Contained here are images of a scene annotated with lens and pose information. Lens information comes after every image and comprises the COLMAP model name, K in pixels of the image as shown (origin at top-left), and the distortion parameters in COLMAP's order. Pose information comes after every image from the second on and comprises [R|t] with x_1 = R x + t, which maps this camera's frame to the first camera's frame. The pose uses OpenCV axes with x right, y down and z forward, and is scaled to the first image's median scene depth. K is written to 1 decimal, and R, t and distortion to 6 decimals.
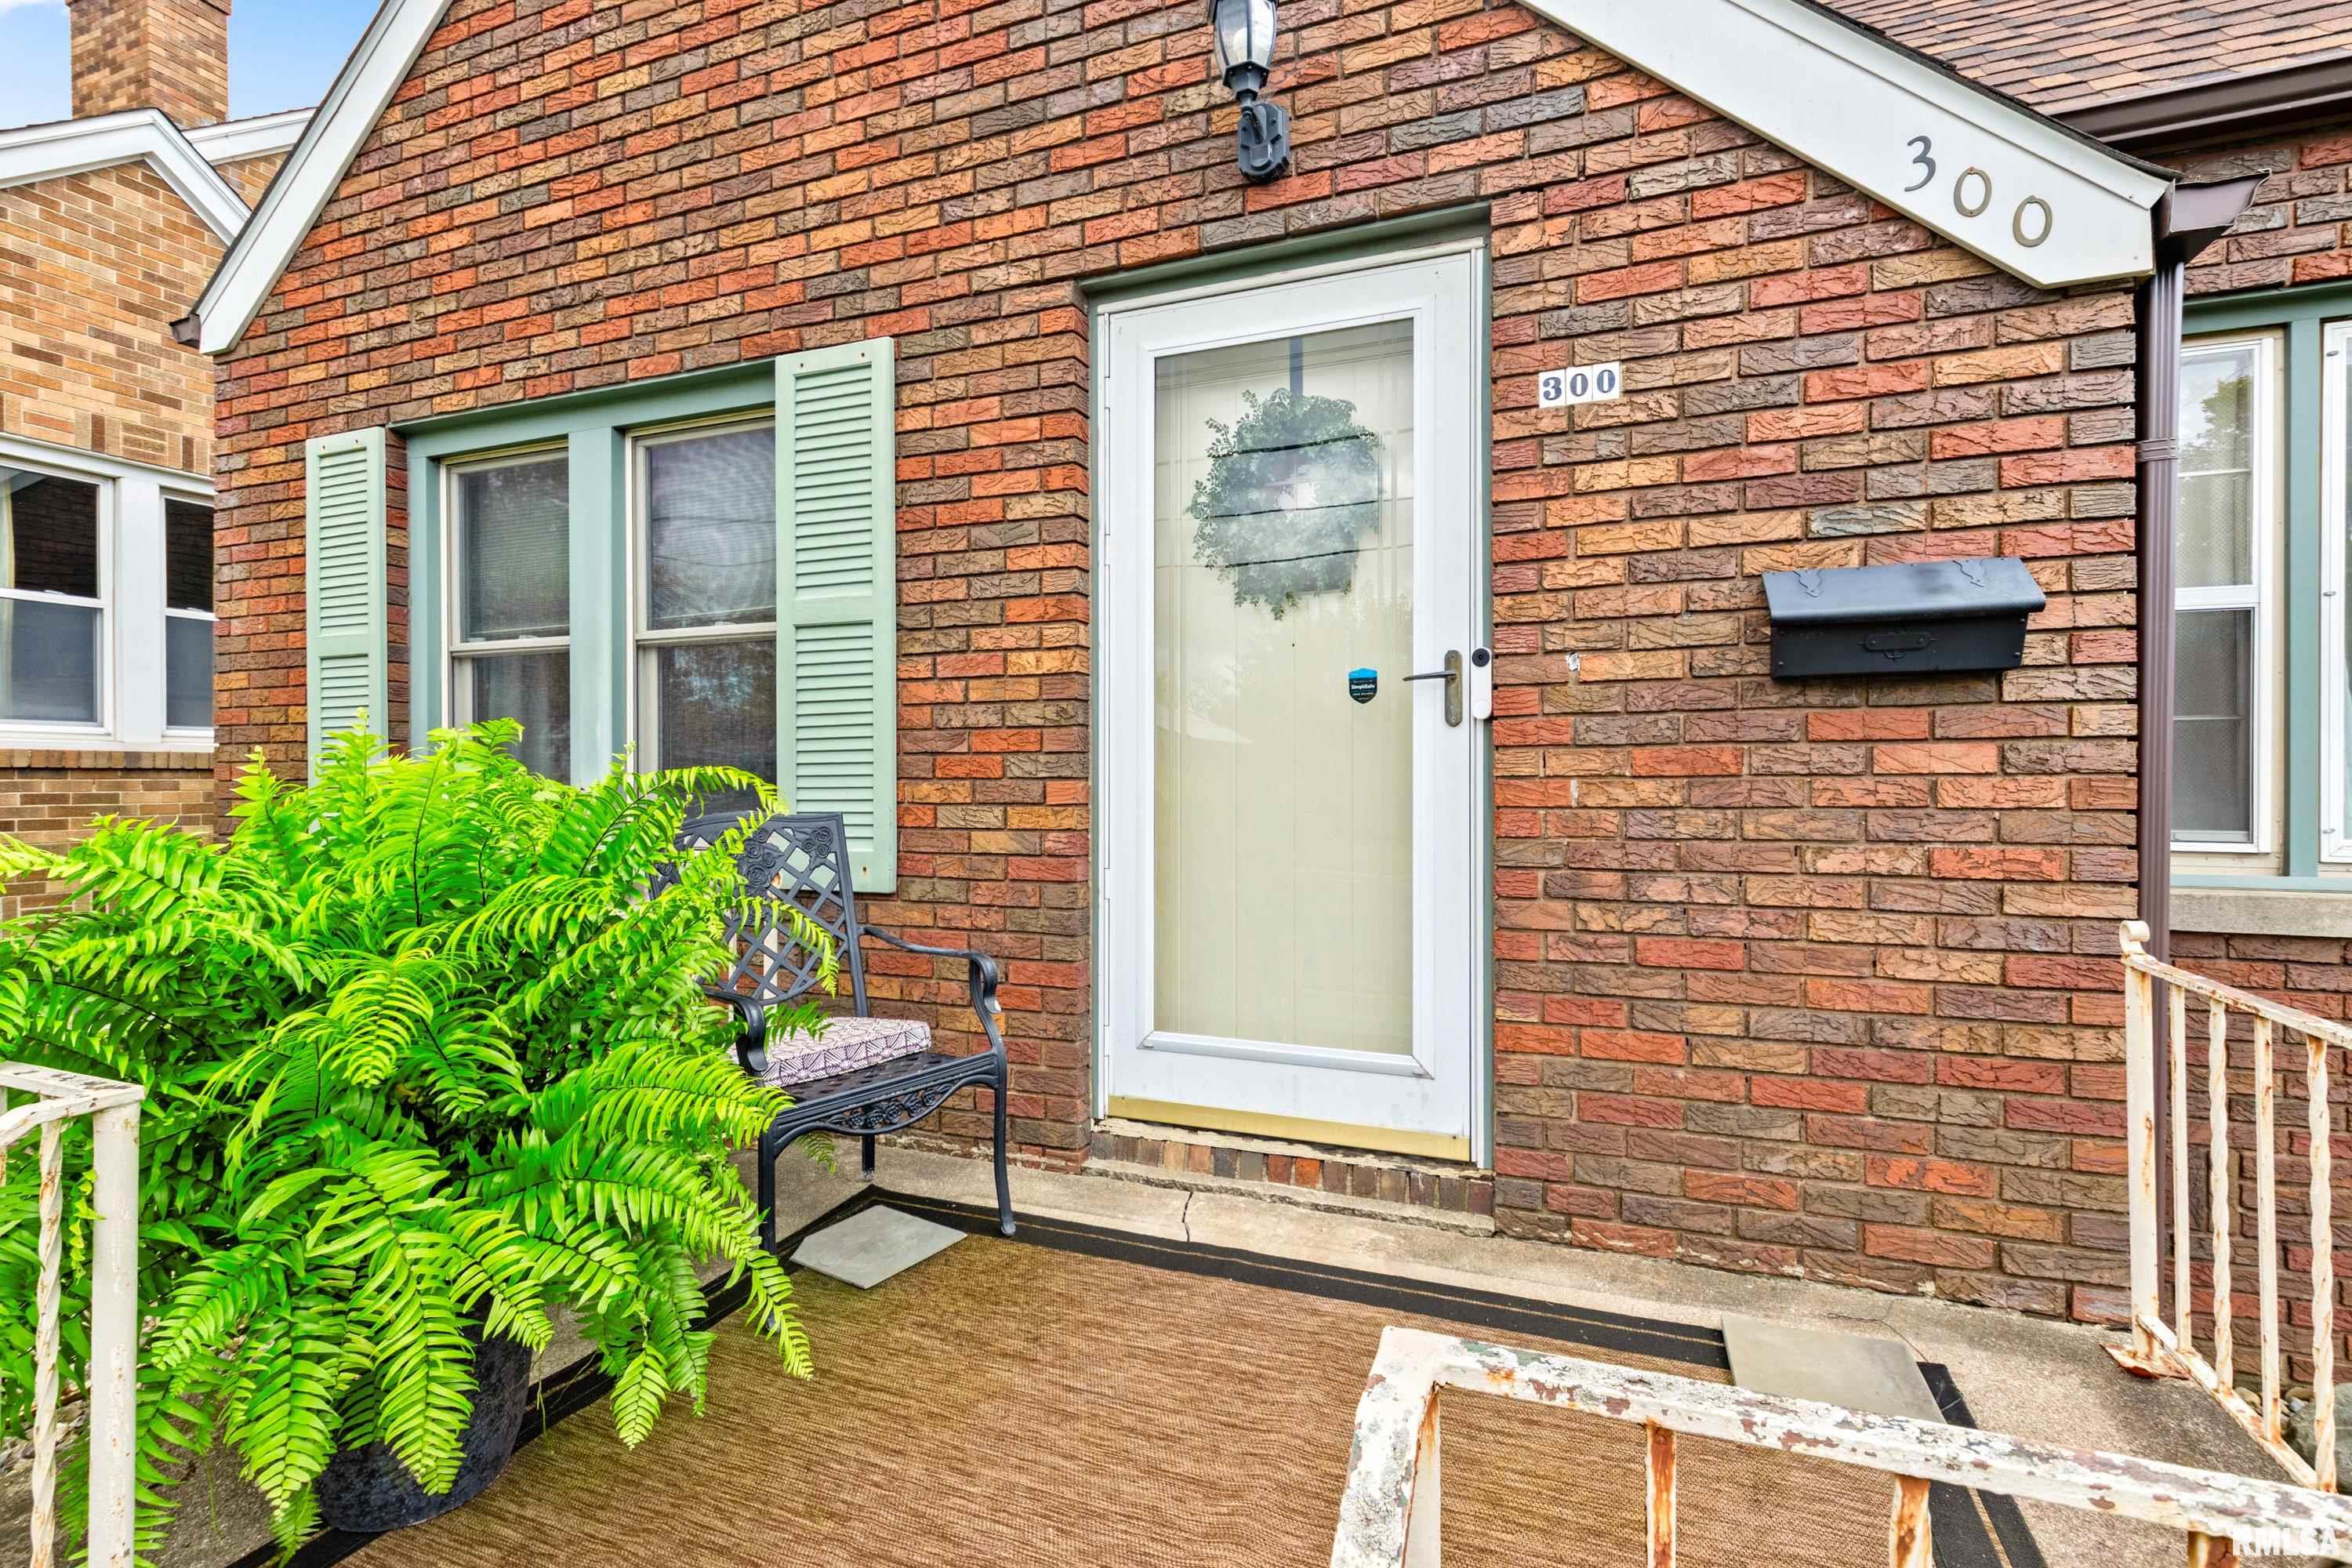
lens RADIAL K [[1089.7, 0, 1180.8], [0, 1089.7, 777.5], [0, 0, 1]] dist [0.002033, 0.002535]
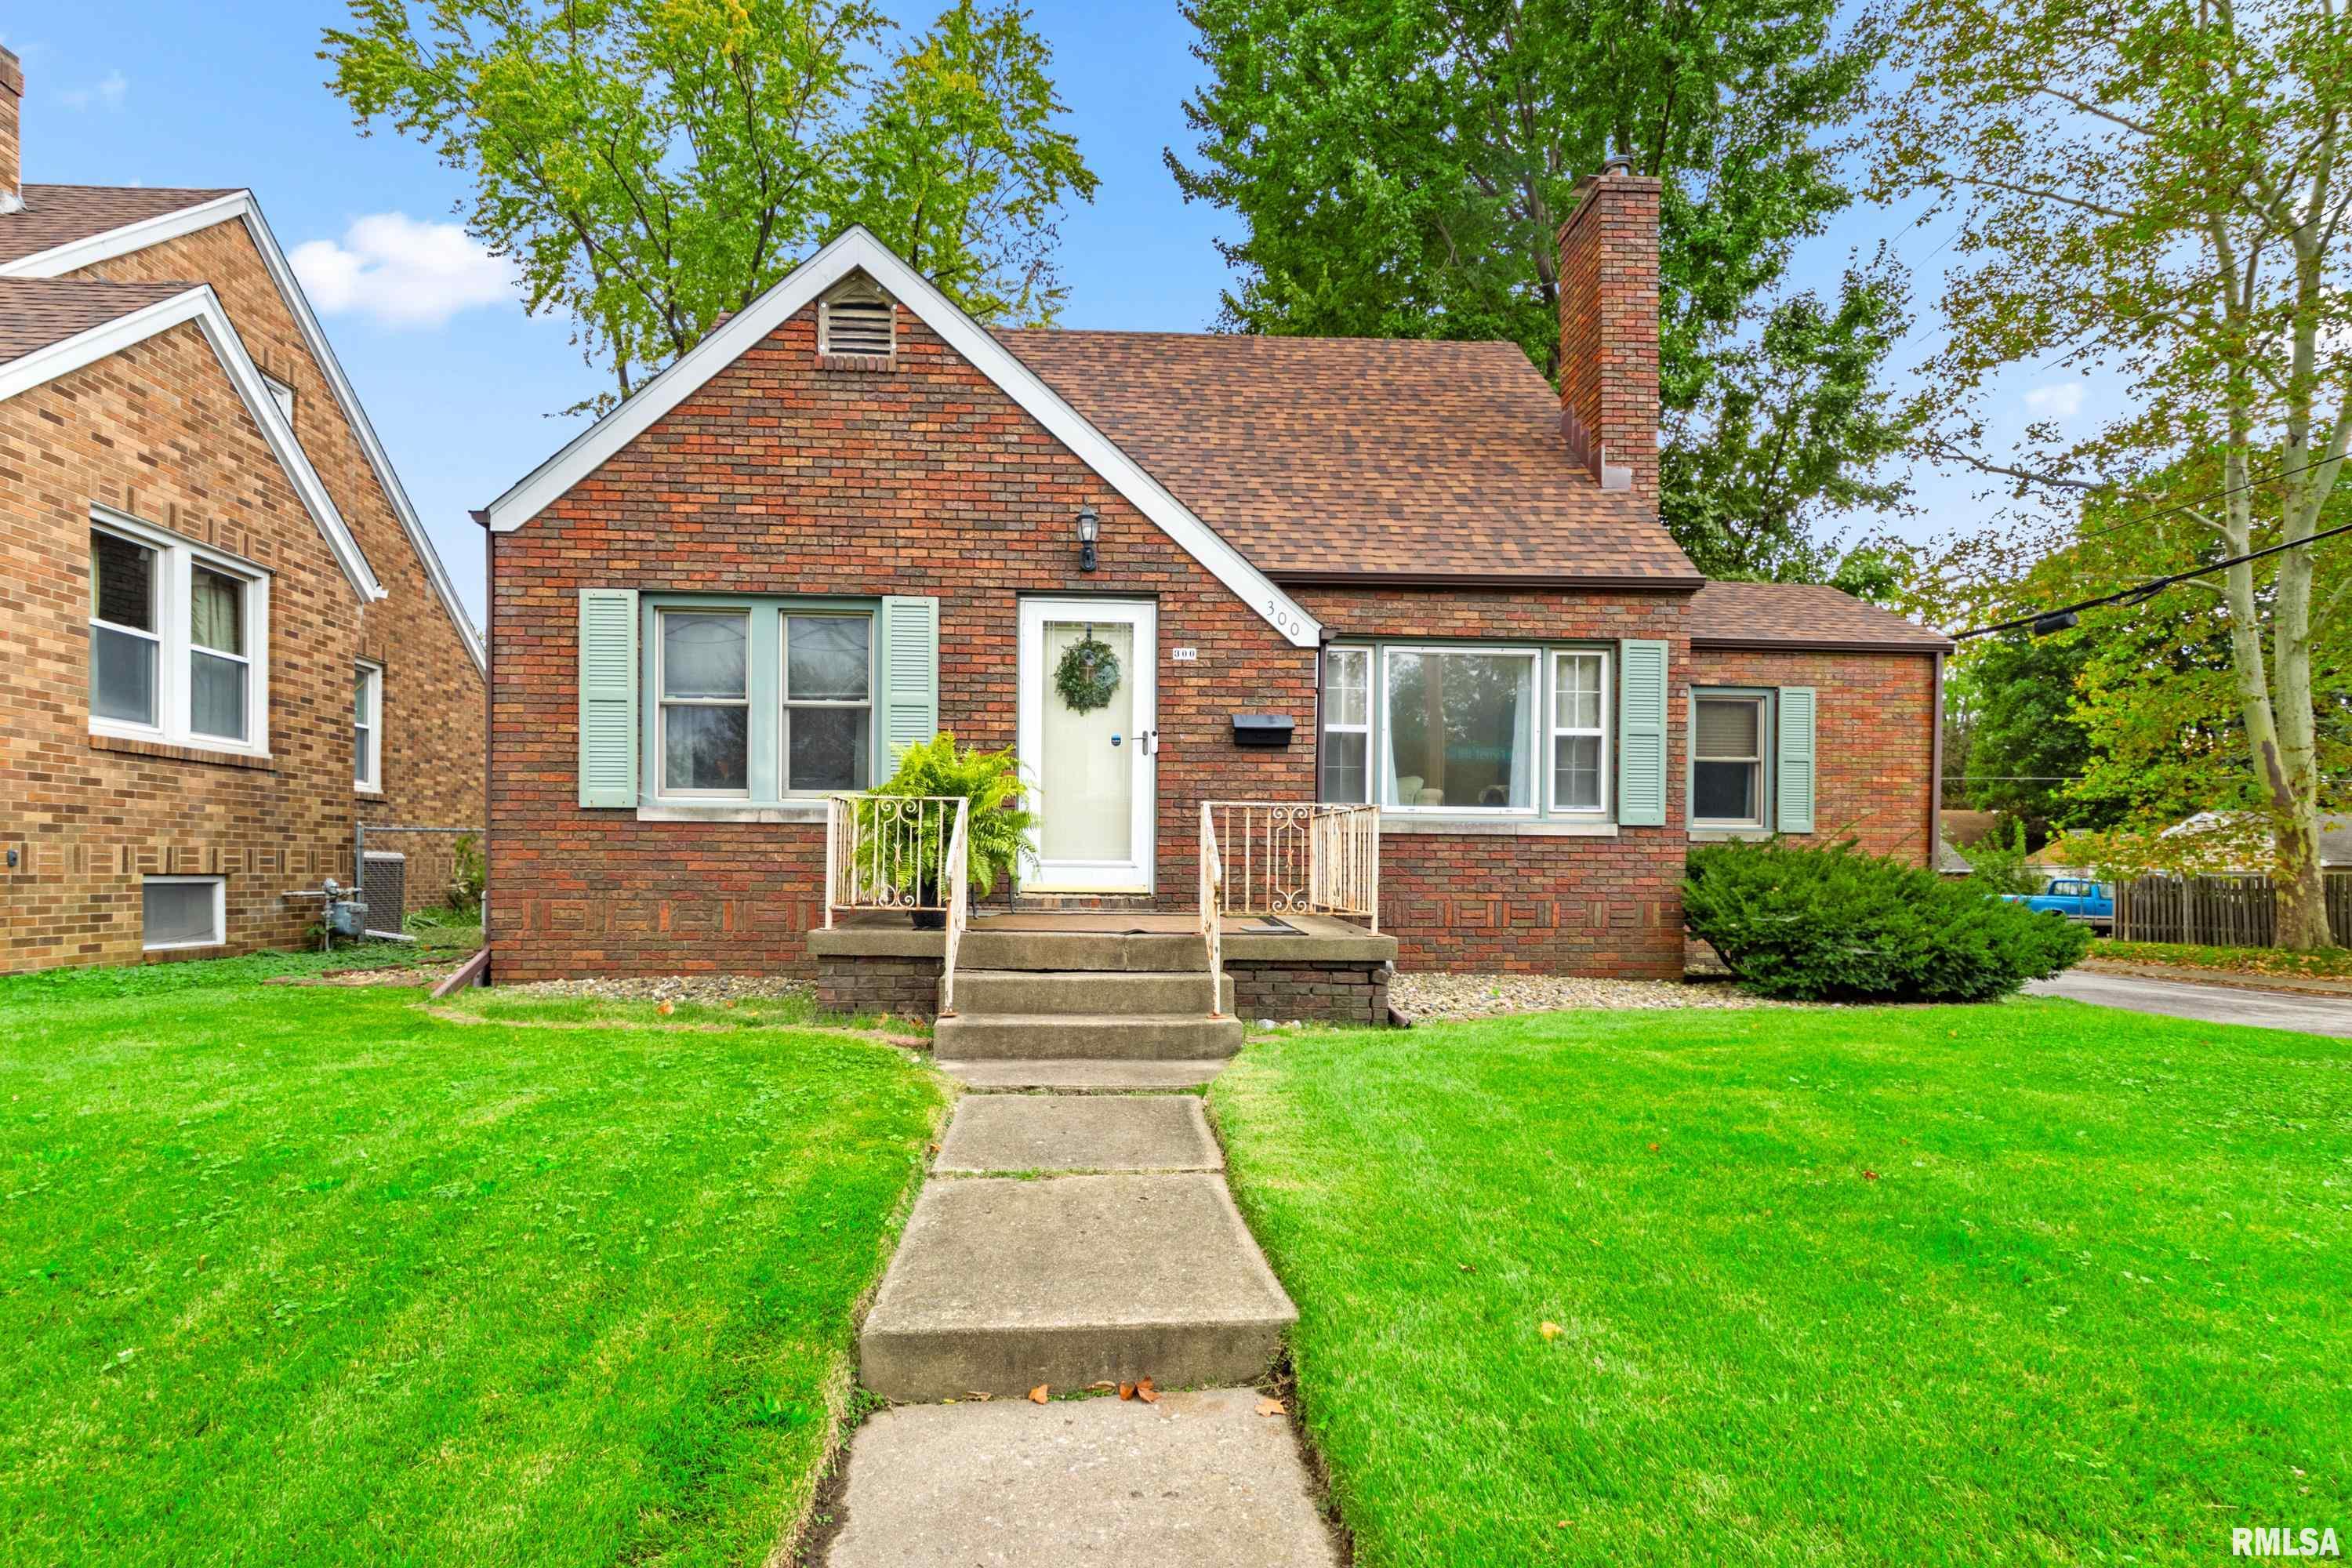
lens RADIAL K [[1162.7, 0, 1149.9], [0, 1162.7, 880.6], [0, 0, 1]] dist [0.019102, -0.004198]
pose [[0.909287, 0.008354, 0.416087, -0.995273], [-0.010748, 0.999936, 0.003412, 0.267441], [-0.416032, -0.007575, 0.909319, -1.813891]]
